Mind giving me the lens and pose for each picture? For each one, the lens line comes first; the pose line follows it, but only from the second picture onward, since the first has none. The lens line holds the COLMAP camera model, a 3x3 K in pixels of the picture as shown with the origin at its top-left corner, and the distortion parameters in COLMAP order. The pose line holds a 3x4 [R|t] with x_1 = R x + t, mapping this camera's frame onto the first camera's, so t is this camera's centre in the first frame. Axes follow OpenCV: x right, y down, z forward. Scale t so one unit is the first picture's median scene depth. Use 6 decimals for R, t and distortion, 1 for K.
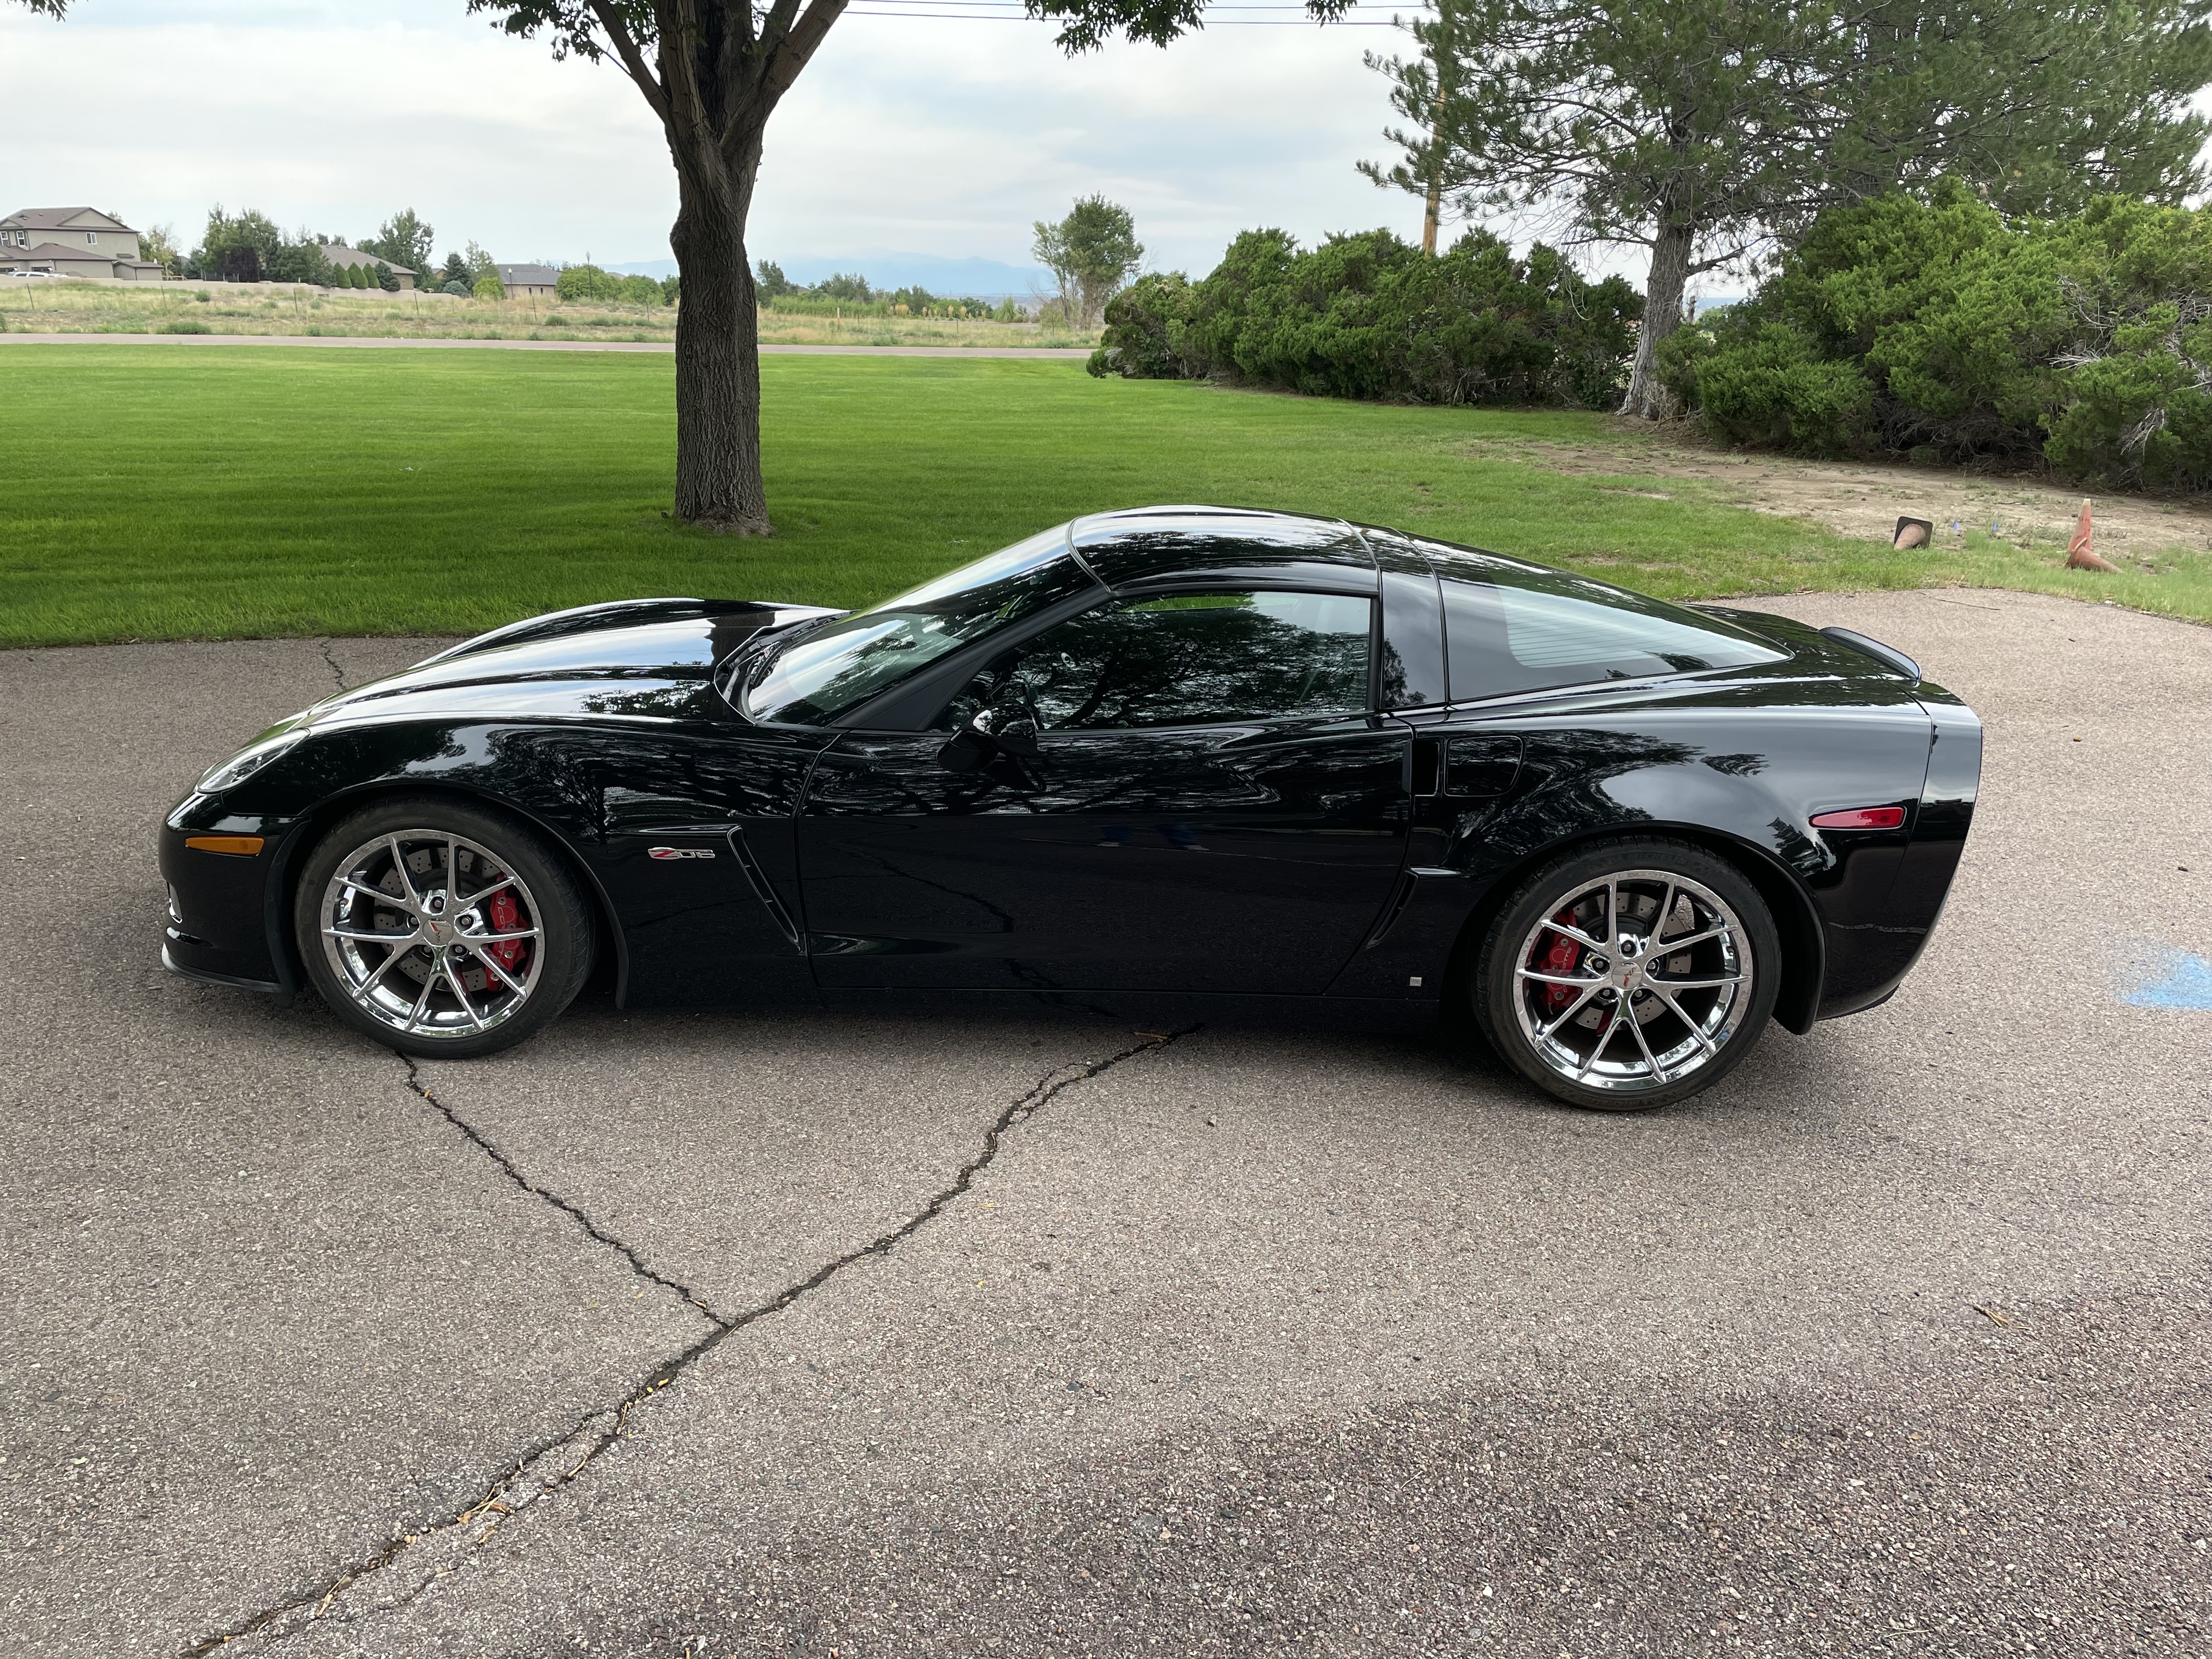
lens RADIAL K [[1679.3, 0, 1086.7], [0, 1679.3, 837.0], [0, 0, 1]] dist [0.095405, -0.120674]
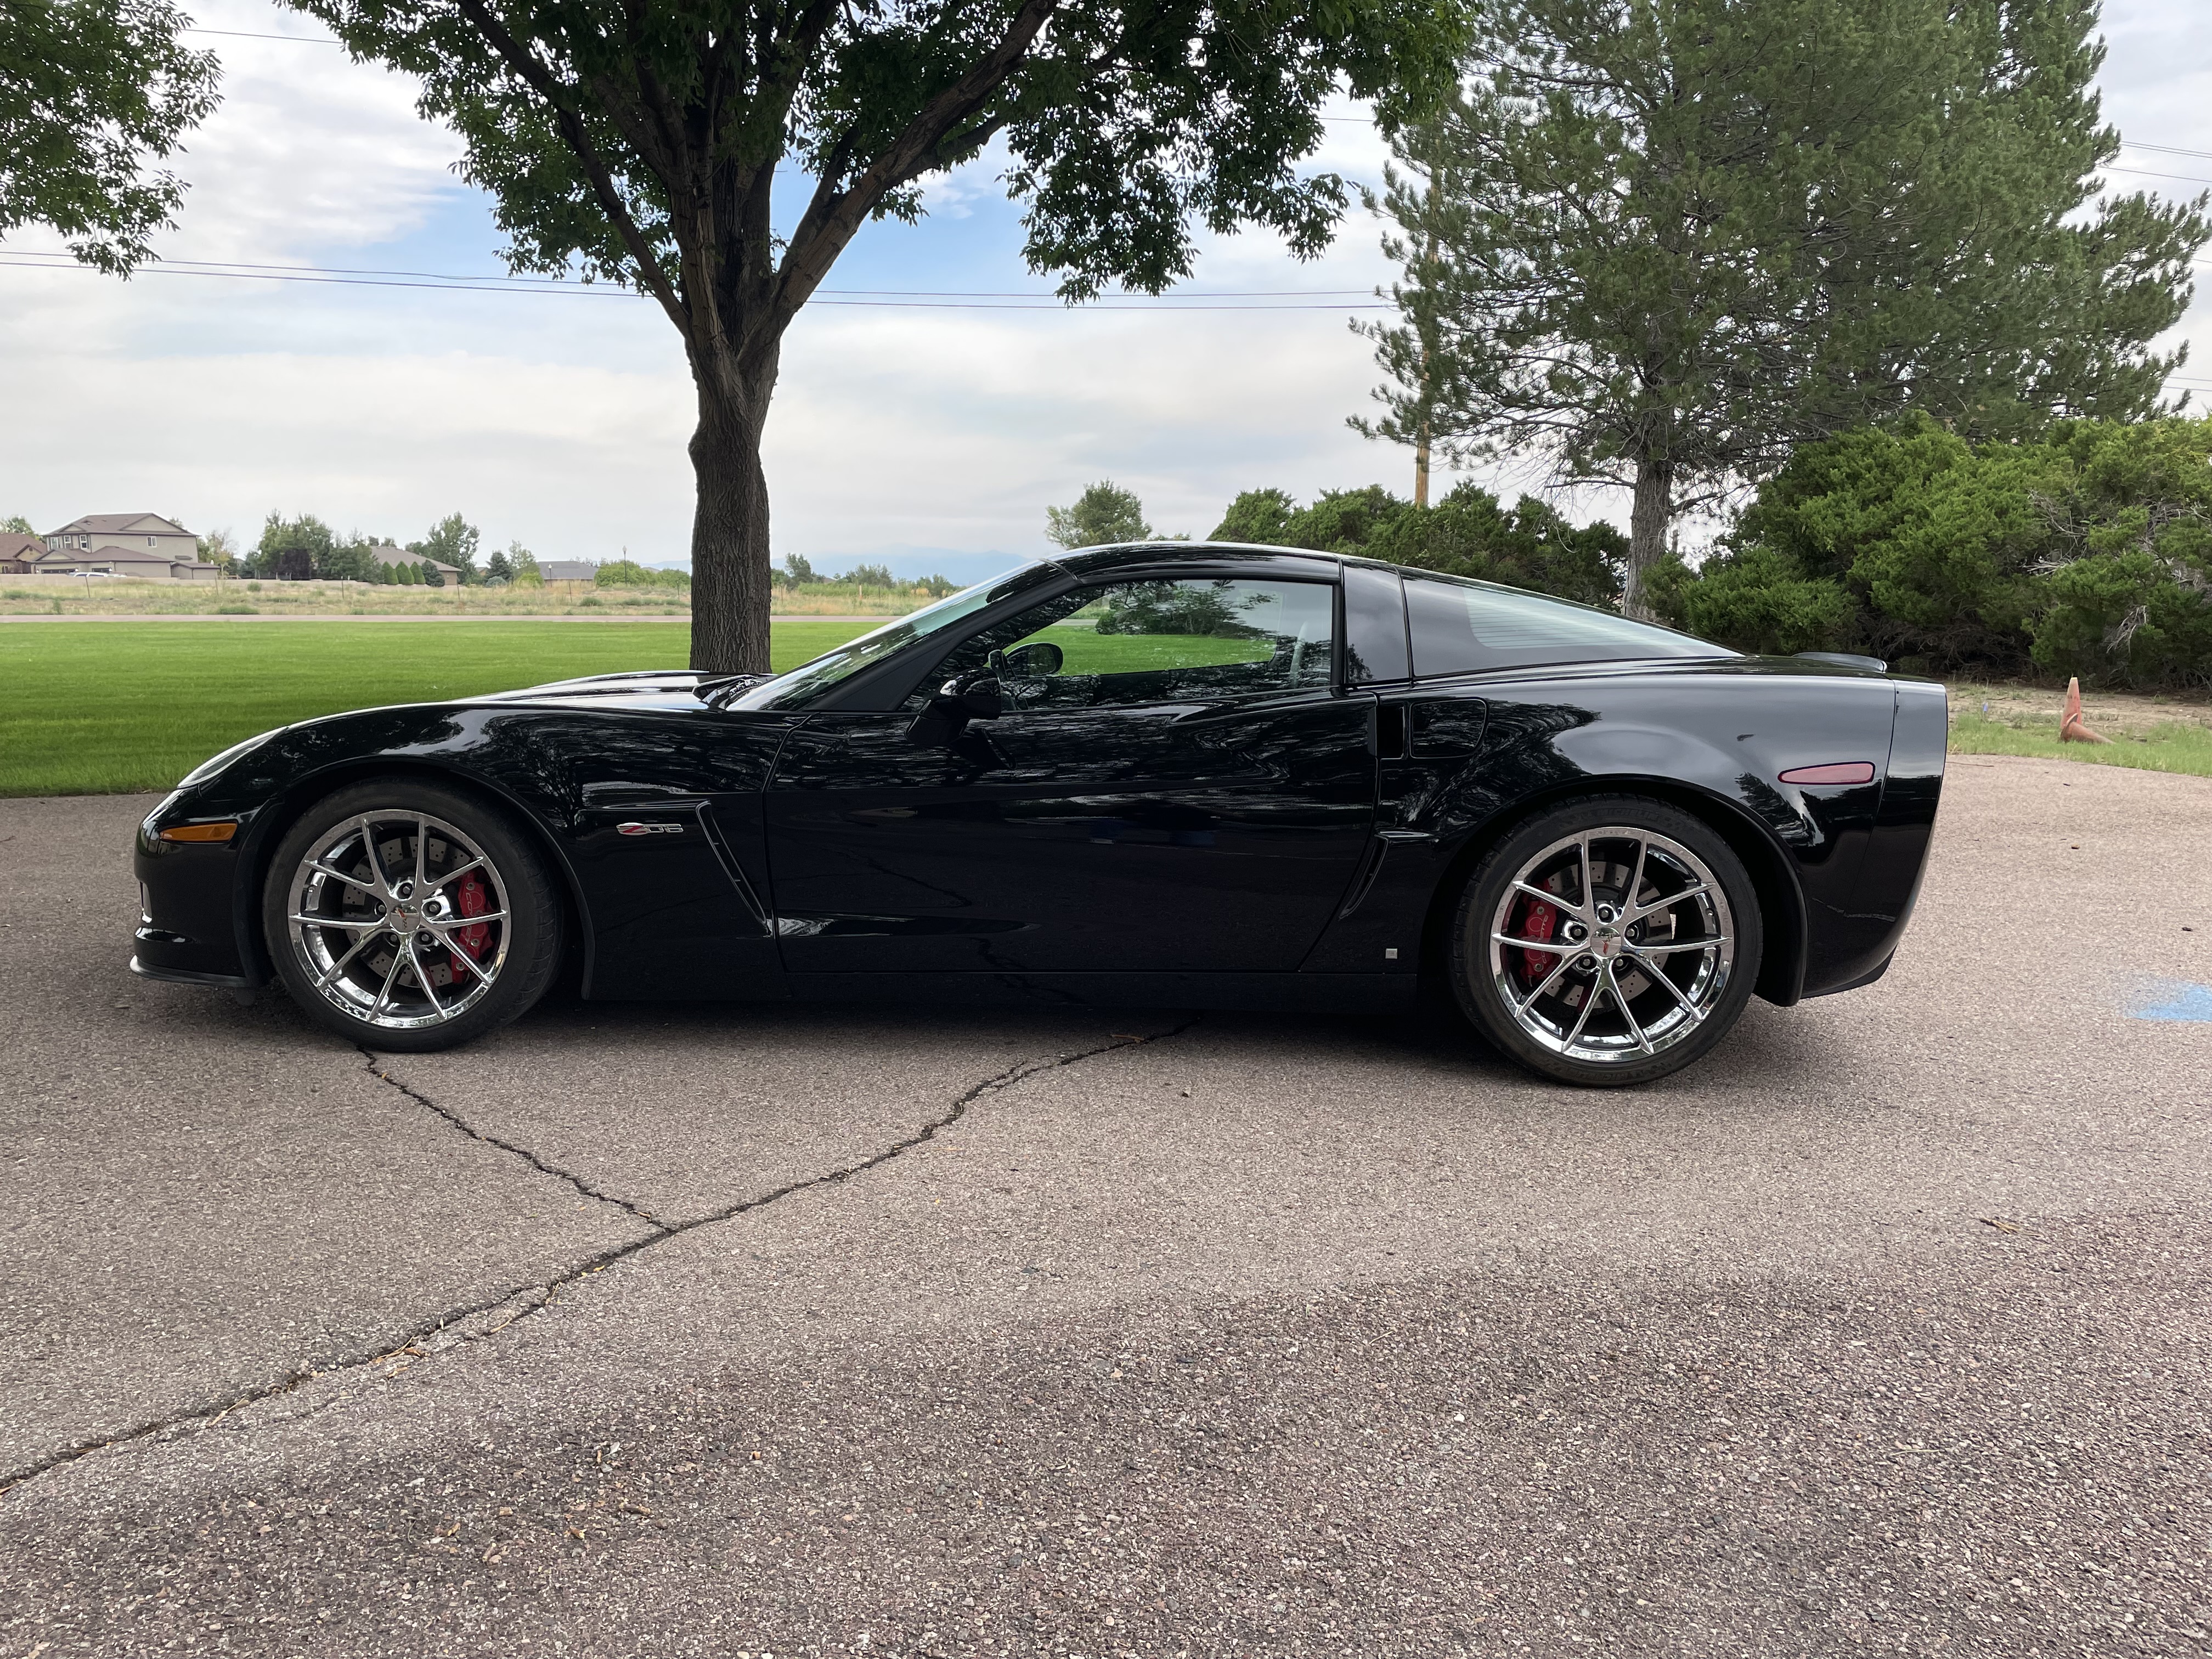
lens RADIAL K [[1679.1, 0, 1081.7], [0, 1679.1, 835.3], [0, 0, 1]] dist [0.096863, -0.123602]
pose [[0.999801, -0.014883, -0.013304, 0.015012], [0.012539, 0.986781, -0.161576, 0.091760], [0.015533, 0.161377, 0.986771, 0.008189]]
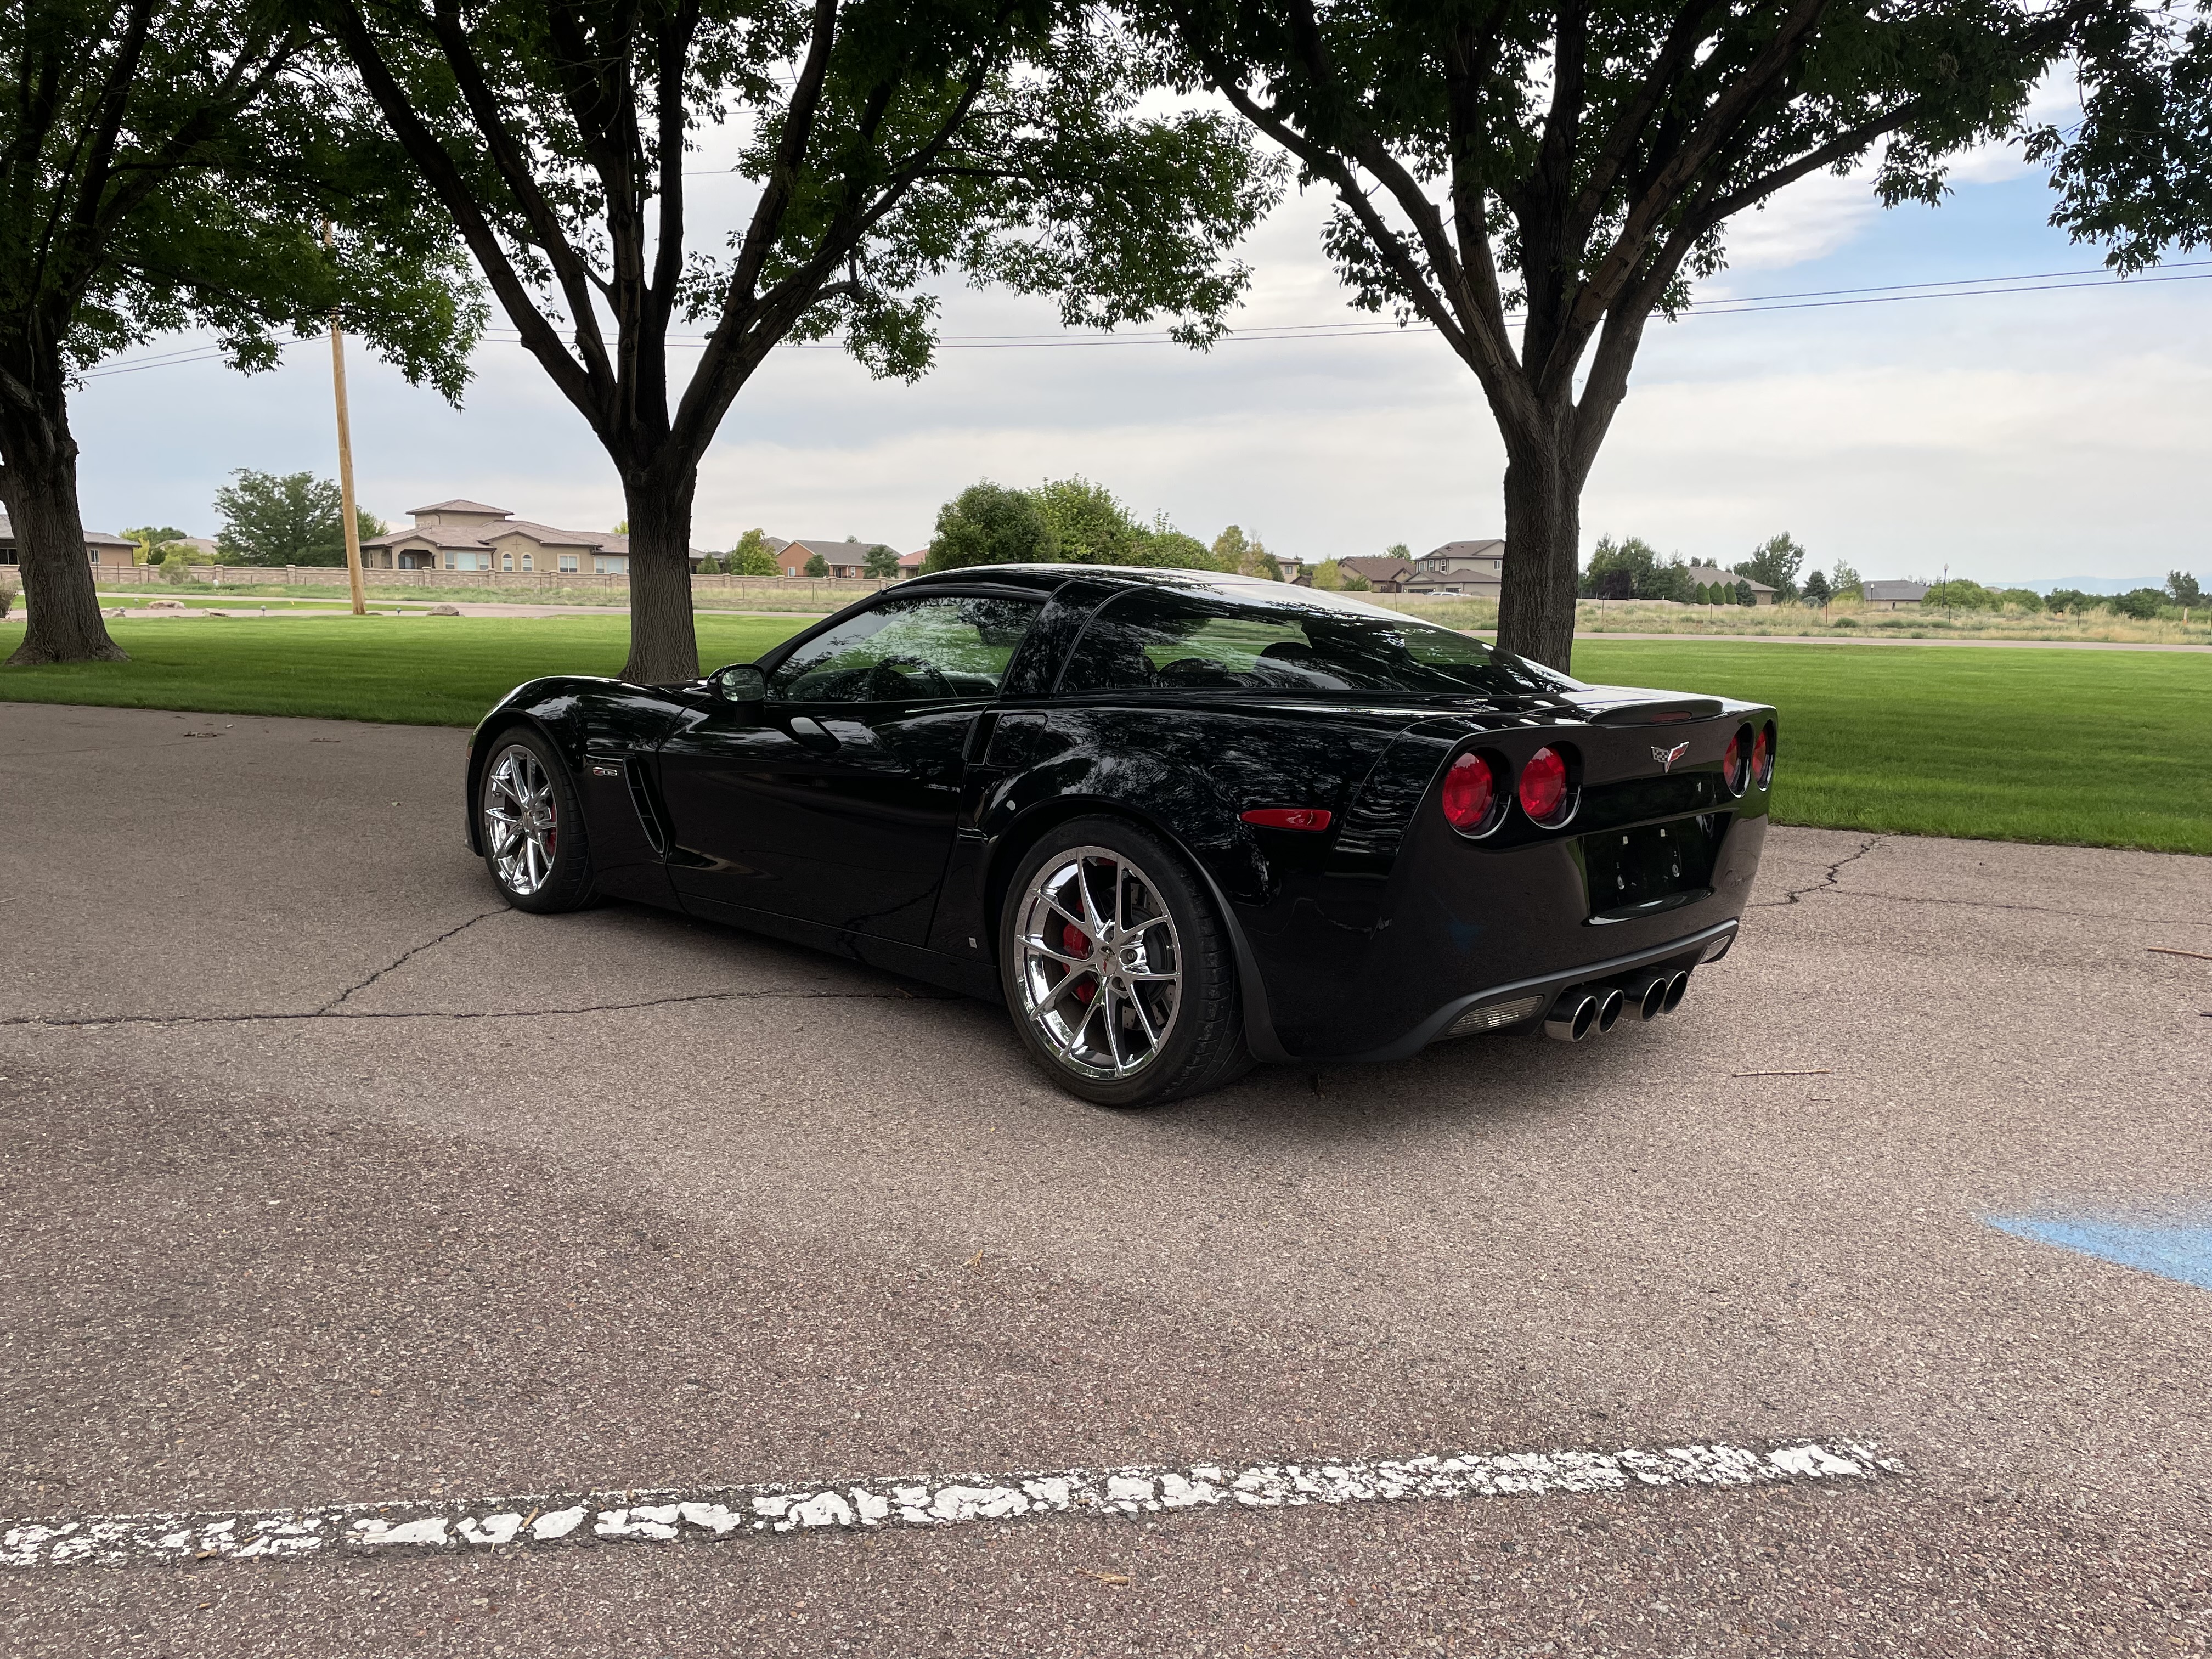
lens RADIAL K [[1679.6, 0, 1098.7], [0, 1679.6, 836.5], [0, 0, 1]] dist [0.095827, -0.122297]
pose [[0.728967, 0.091715, -0.678377, 0.511897], [-0.211388, 0.972712, -0.095643, 0.055560], [0.651093, 0.213121, 0.728462, 0.137318]]
